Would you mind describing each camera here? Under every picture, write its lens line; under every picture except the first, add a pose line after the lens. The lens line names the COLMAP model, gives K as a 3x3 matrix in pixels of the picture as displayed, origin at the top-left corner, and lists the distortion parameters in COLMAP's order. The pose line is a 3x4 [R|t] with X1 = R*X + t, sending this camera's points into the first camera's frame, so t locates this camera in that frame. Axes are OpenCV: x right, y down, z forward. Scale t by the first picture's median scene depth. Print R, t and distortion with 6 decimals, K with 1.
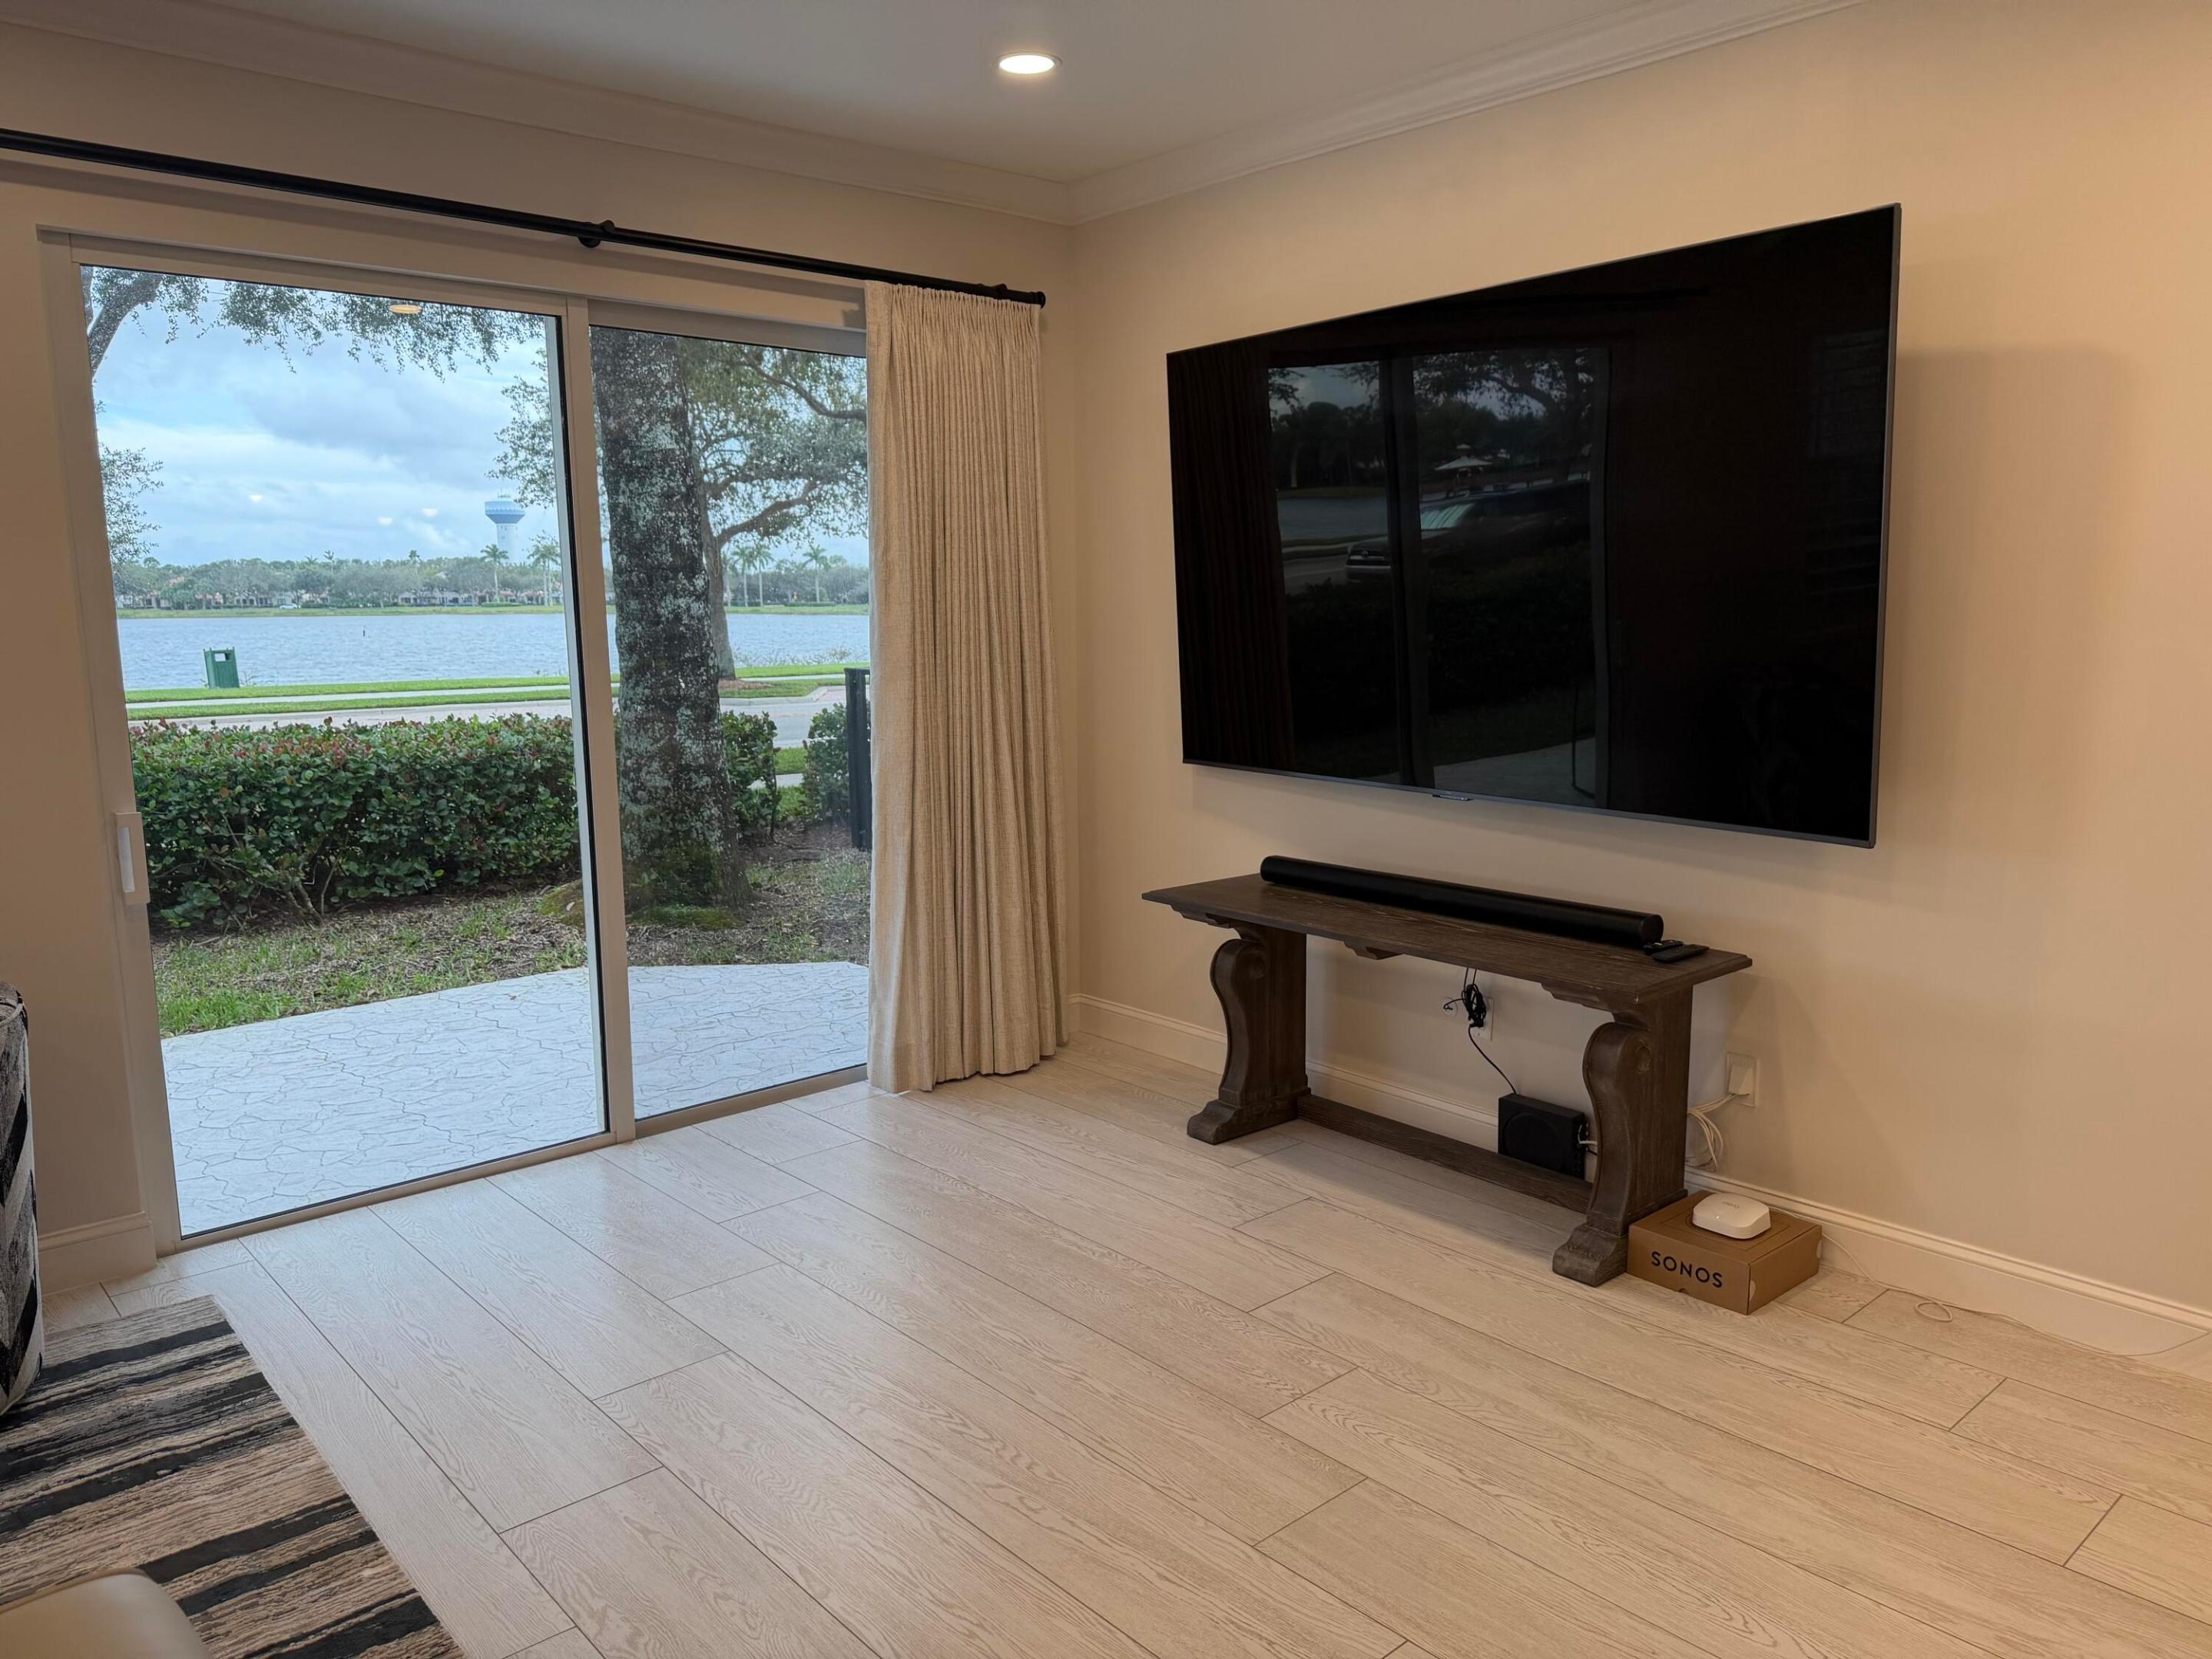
lens RADIAL K [[1539.6, 0, 1119.4], [0, 1539.6, 817.8], [0, 0, 1]] dist [0.069092, -0.099721]
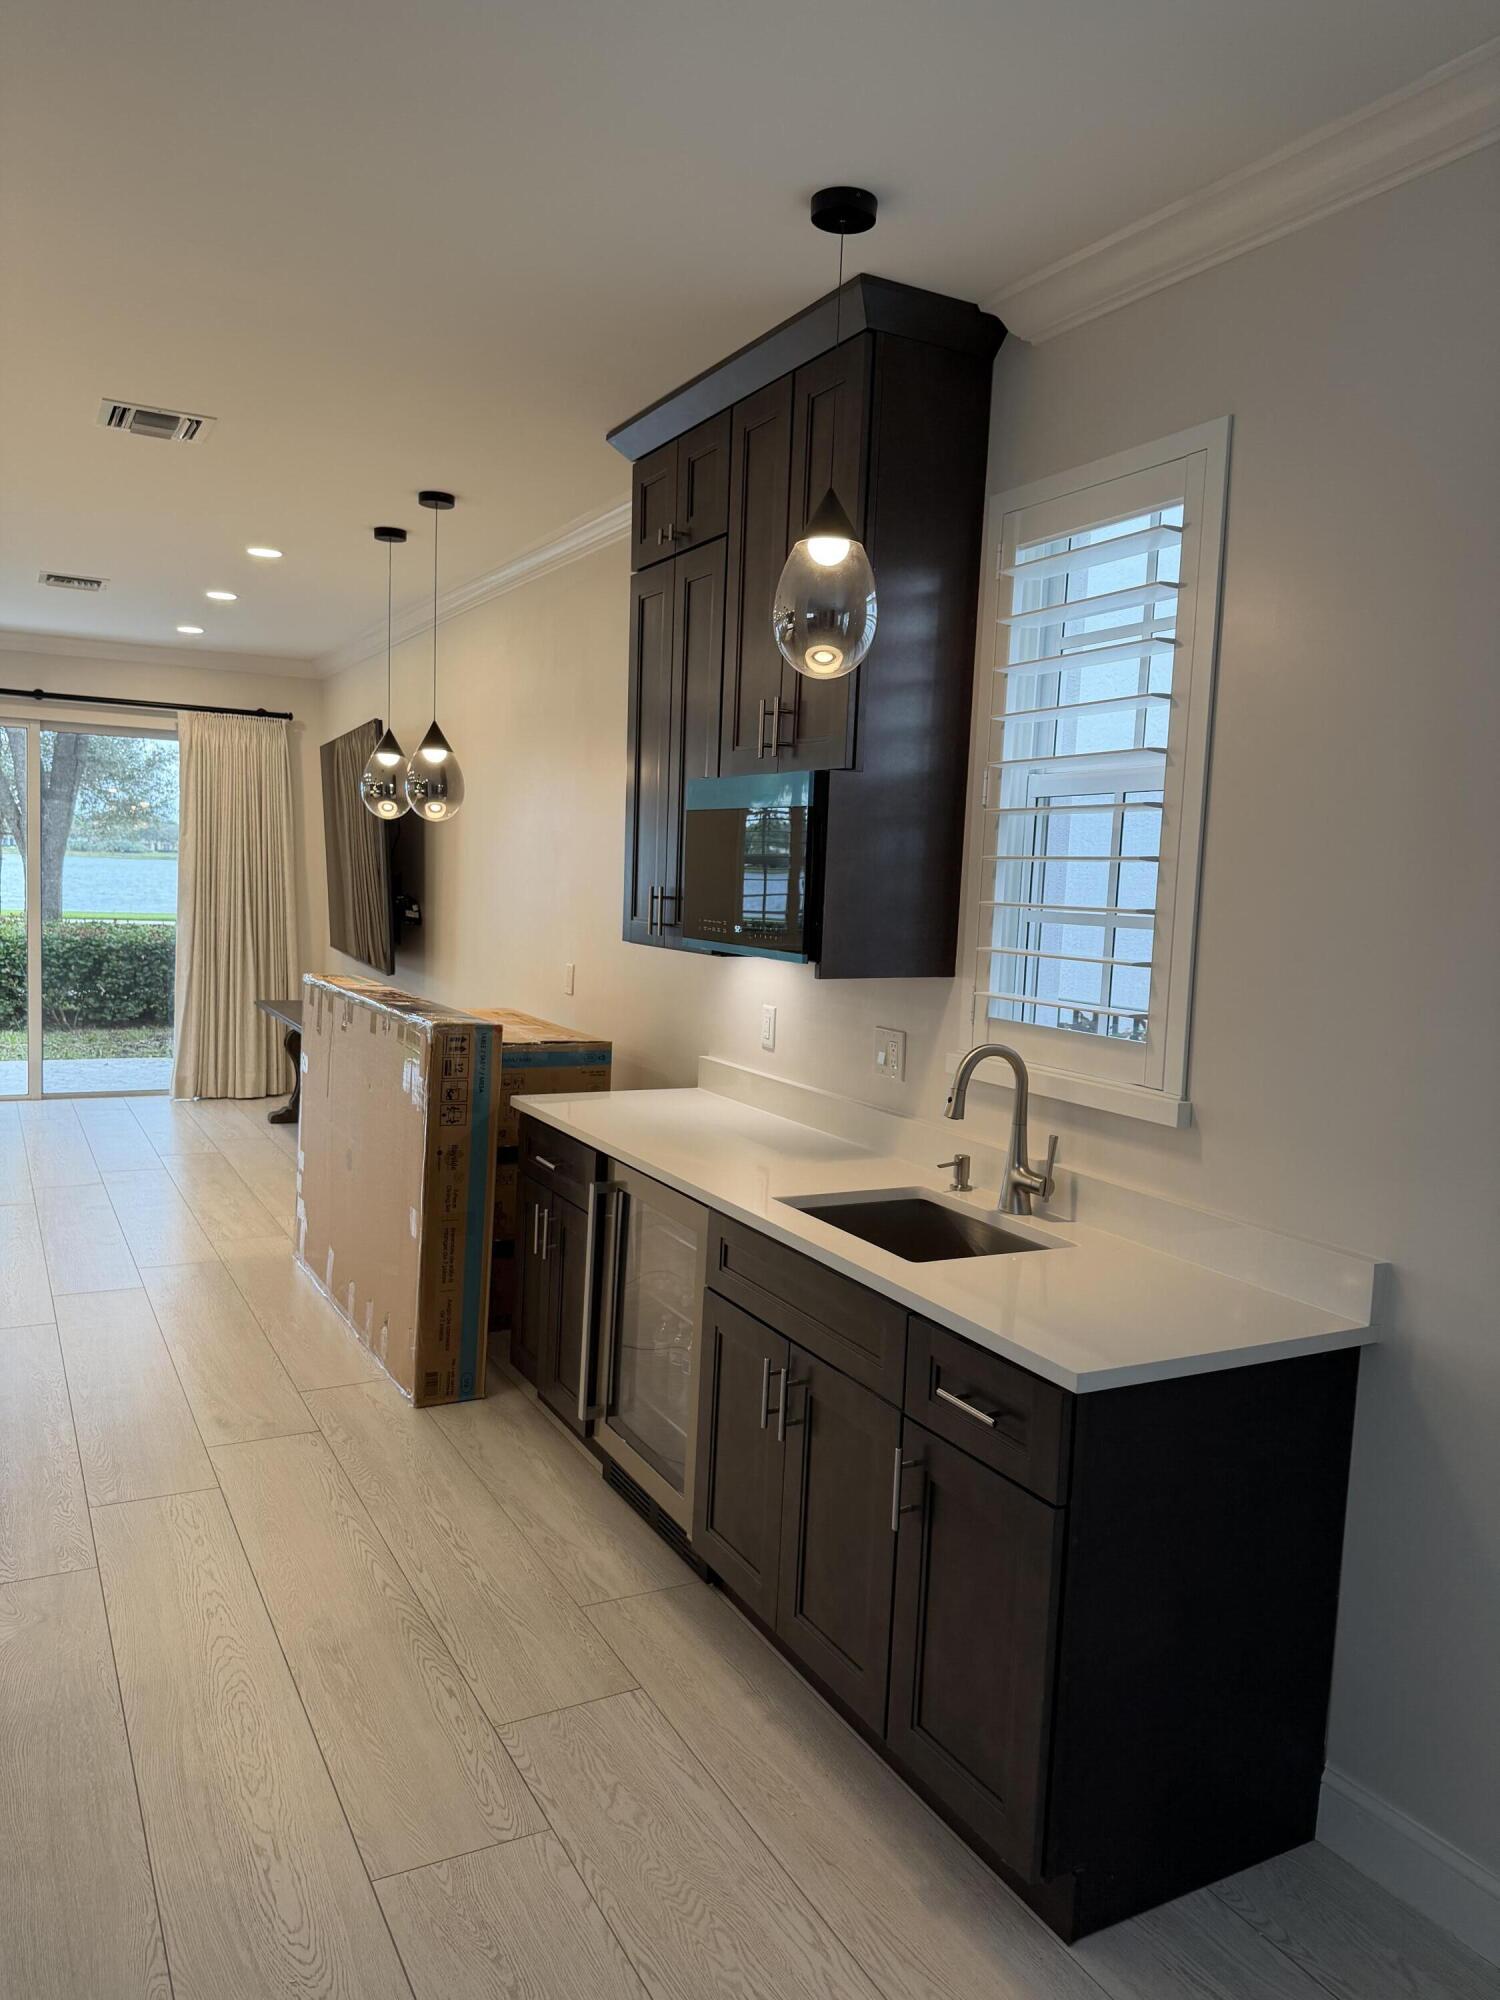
lens RADIAL K [[1392.1, 0, 760.6], [0, 1392.1, 995.7], [0, 0, 1]] dist [0.069092, -0.099721]
pose [[0.971883, 0.070765, -0.224577, 0.670078], [-0.084060, 0.995196, -0.050190, 0.047222], [0.219946, 0.067657, 0.973163, -0.426761]]
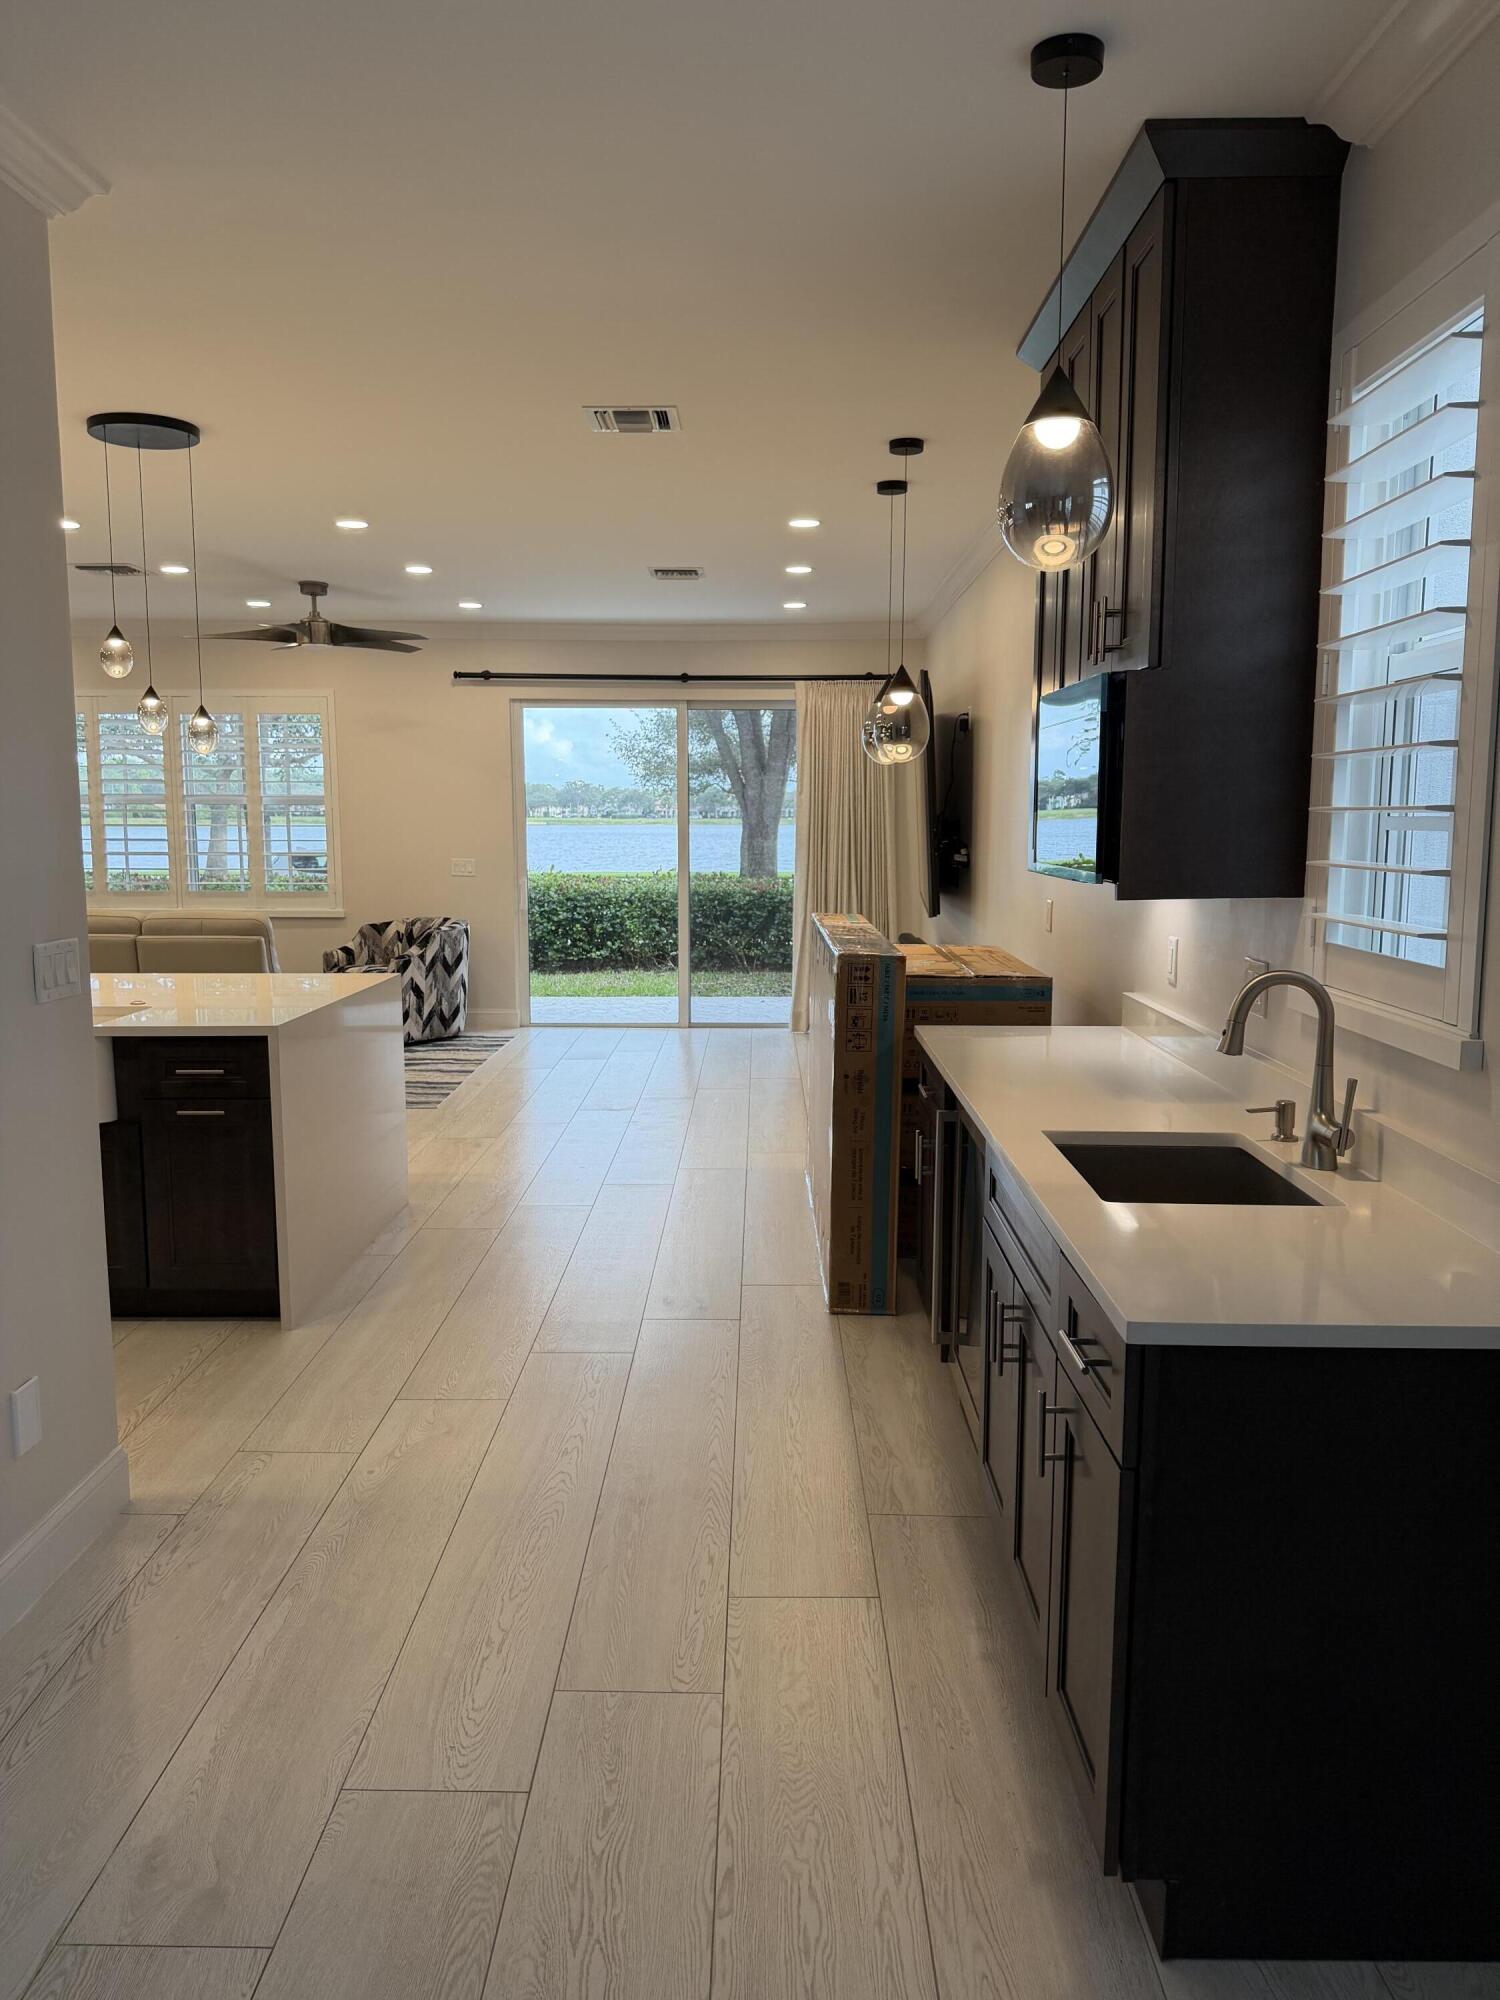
lens RADIAL K [[1389.6, 0, 750.7], [0, 1389.6, 989.1], [0, 0, 1]] dist [0.148857, -0.232038]
pose [[0.732859, 0.095184, -0.673689, 0.785520], [-0.104168, 0.994189, 0.027150, 0.044178], [0.672359, 0.050280, 0.738516, -0.371266]]
